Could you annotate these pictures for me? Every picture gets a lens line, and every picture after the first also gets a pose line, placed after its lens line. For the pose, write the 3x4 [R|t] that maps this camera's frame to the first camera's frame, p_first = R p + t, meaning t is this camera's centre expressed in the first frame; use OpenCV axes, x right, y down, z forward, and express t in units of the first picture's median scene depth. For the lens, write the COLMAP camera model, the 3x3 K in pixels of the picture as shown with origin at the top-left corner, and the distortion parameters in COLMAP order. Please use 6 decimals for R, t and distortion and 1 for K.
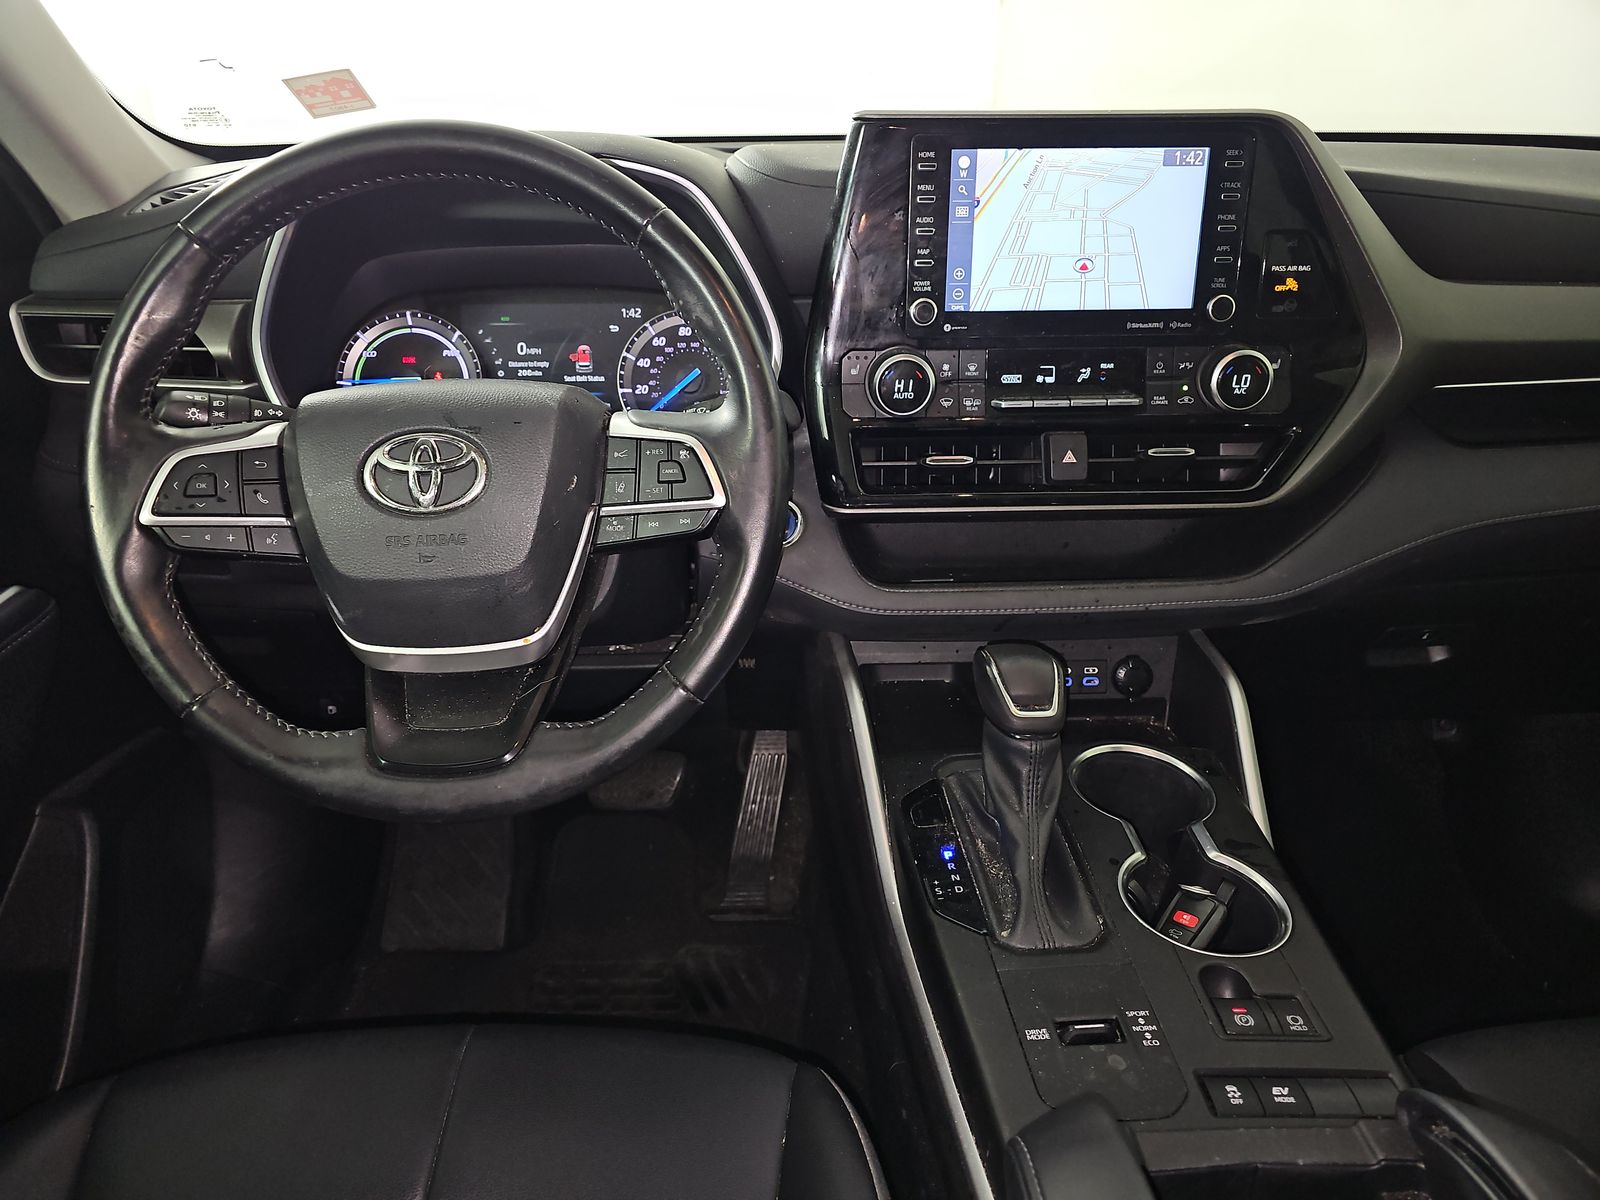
lens RADIAL K [[1058.6, 0, 809.1], [0, 1058.6, 632.3], [0, 0, 1]] dist [0.004253, -0.030225]
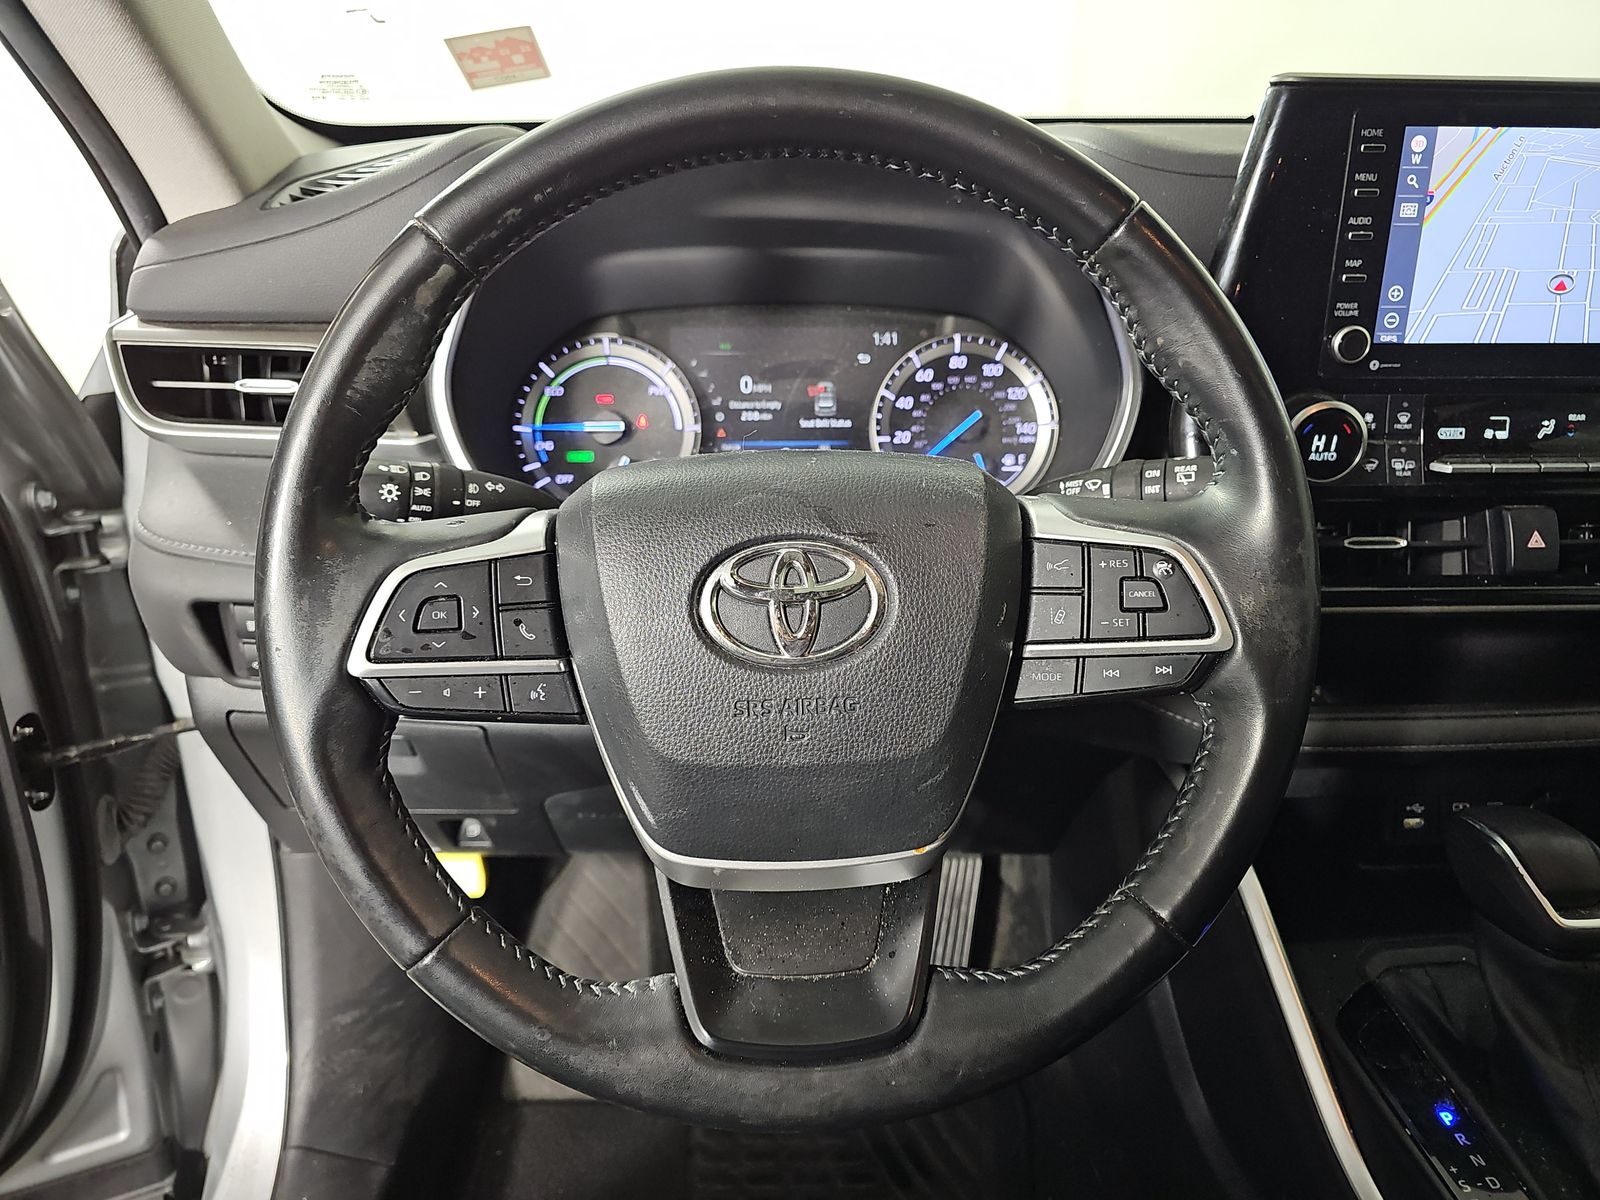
lens RADIAL K [[1058.6, 0, 785.3], [0, 1058.6, 610.3], [0, 0, 1]] dist [0.004253, -0.030225]
pose [[0.999951, 0.003639, -0.009256, -0.275882], [-0.003834, 0.999769, -0.021131, -0.100731], [0.009177, 0.021165, 0.999734, 0.266290]]
